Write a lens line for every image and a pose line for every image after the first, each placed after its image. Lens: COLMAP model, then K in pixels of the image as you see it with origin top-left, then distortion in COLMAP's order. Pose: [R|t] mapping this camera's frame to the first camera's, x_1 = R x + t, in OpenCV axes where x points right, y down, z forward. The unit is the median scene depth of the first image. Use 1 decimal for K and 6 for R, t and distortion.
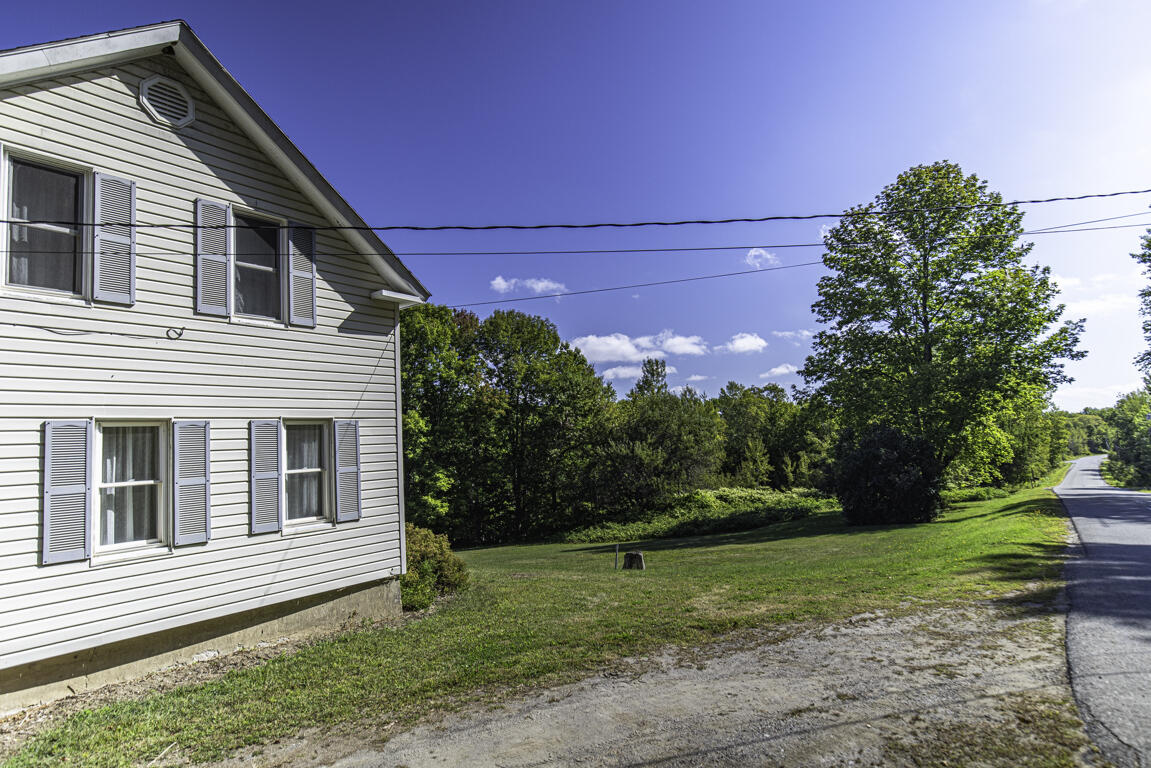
lens RADIAL K [[624.6, 0, 581.4], [0, 624.6, 391.2], [0, 0, 1]] dist [0.001836, 0.002724]
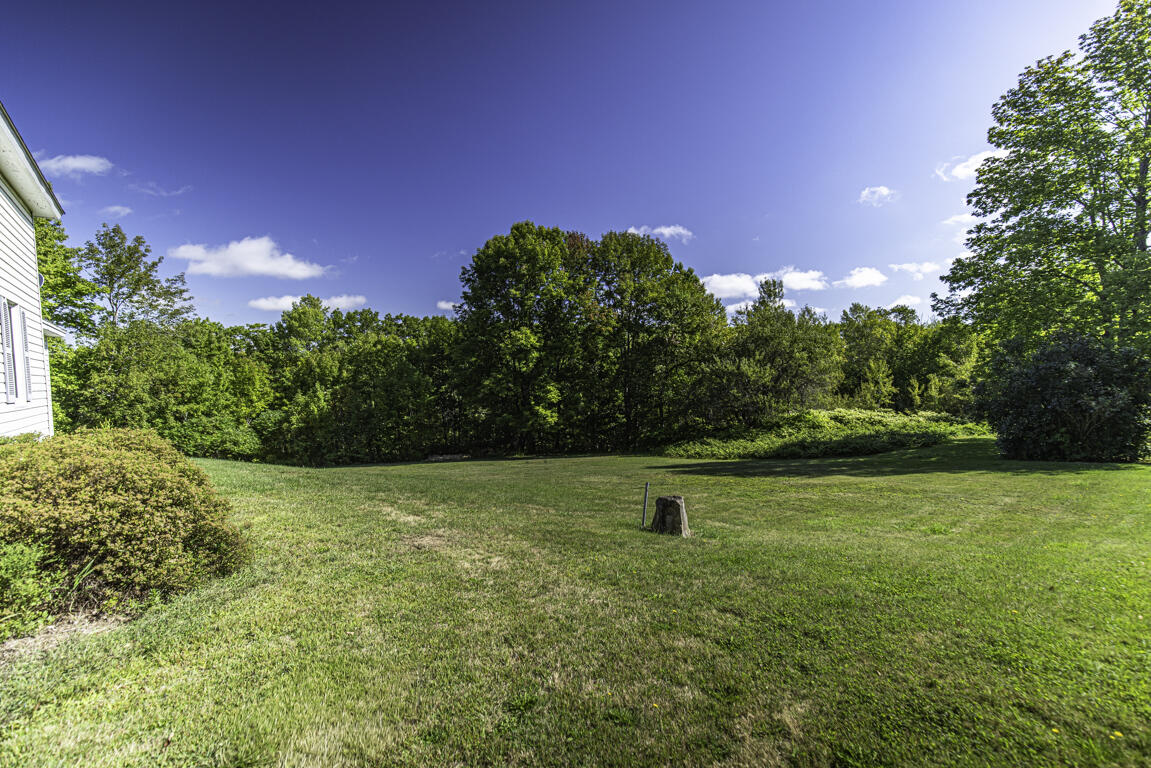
lens RADIAL K [[517.3, 0, 573.0], [0, 517.3, 391.6], [0, 0, 1]] dist [0.001653, -0.002381]
pose [[0.966503, 0.025556, -0.255380, 0.043449], [0.008010, 0.991542, 0.129538, 0.028720], [0.256530, -0.127244, 0.958124, 0.171555]]
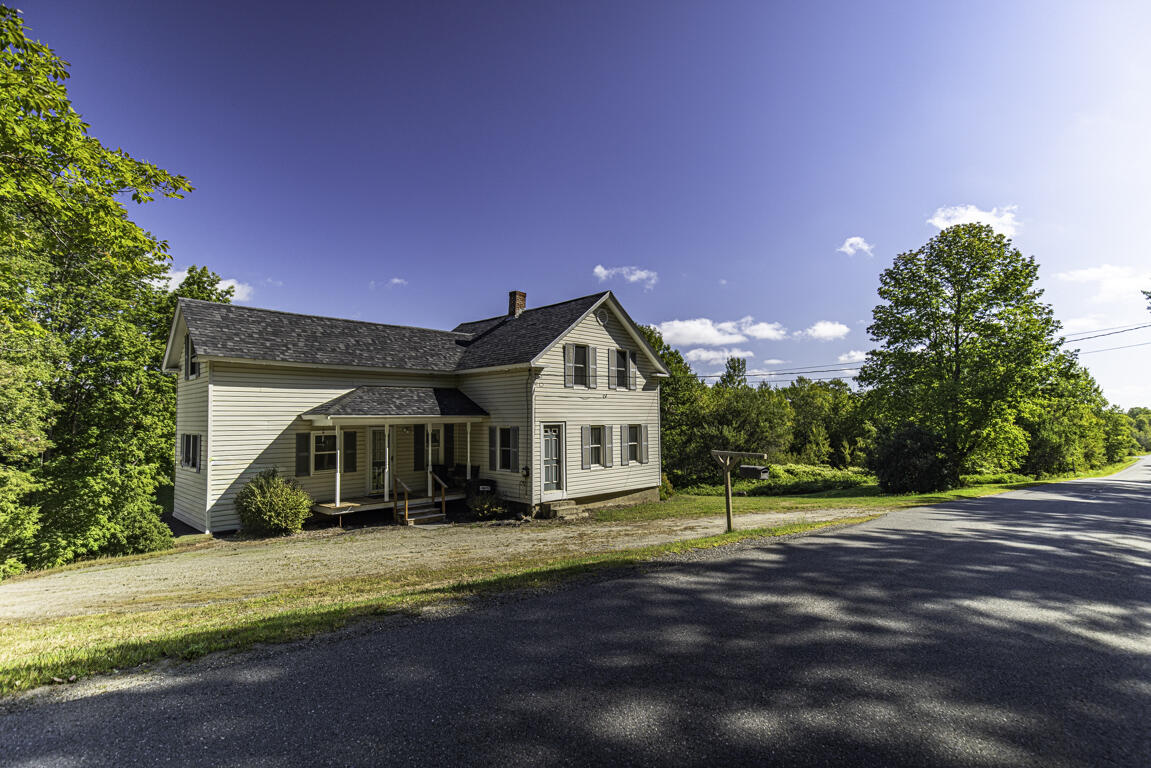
lens RADIAL K [[563.9, 0, 580.6], [0, 563.9, 393.4], [0, 0, 1]] dist [0.003204, -0.000619]
pose [[0.990340, 0.032851, -0.134714, -0.061750], [-0.027491, 0.998762, 0.041456, -0.032954], [0.135910, -0.037352, 0.990017, -0.257690]]
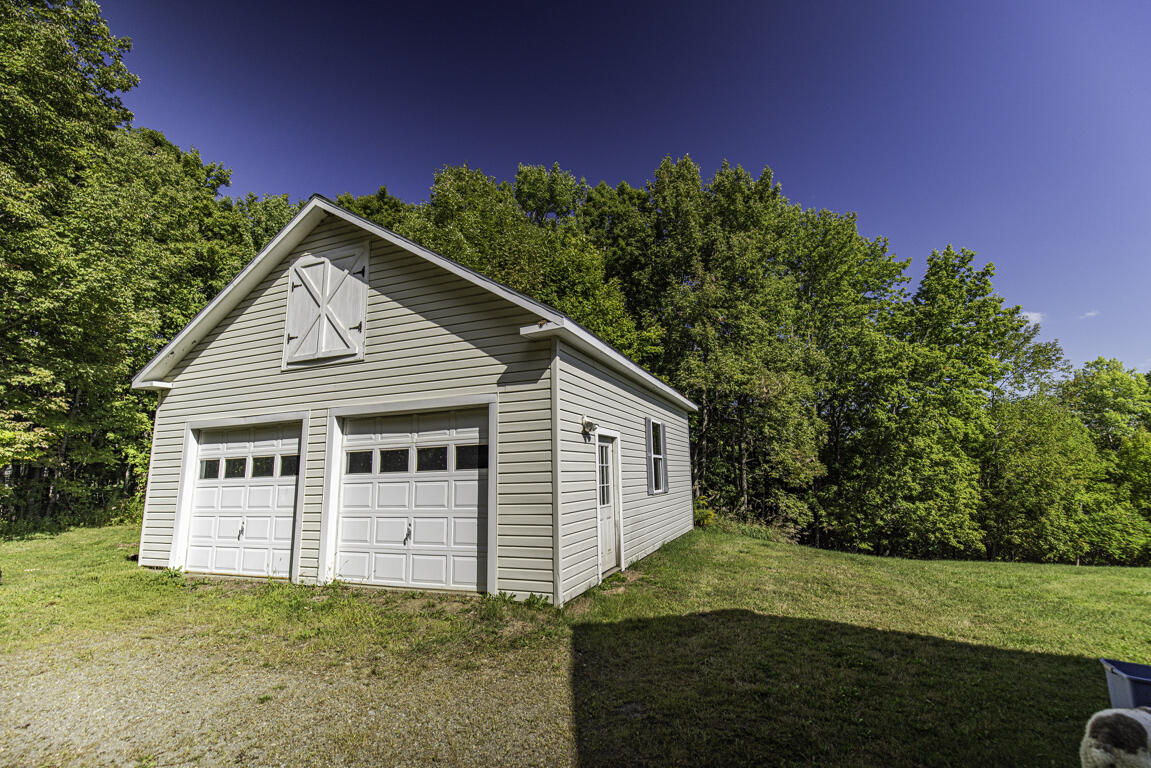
lens RADIAL K [[517.3, 0, 575.8], [0, 517.3, 386.1], [0, 0, 1]] dist [0.001653, -0.002381]
pose [[0.261253, -0.125662, -0.957056, -0.346437], [0.087930, 0.990466, -0.106046, 0.025645], [0.961257, -0.056449, 0.269812, -0.045031]]
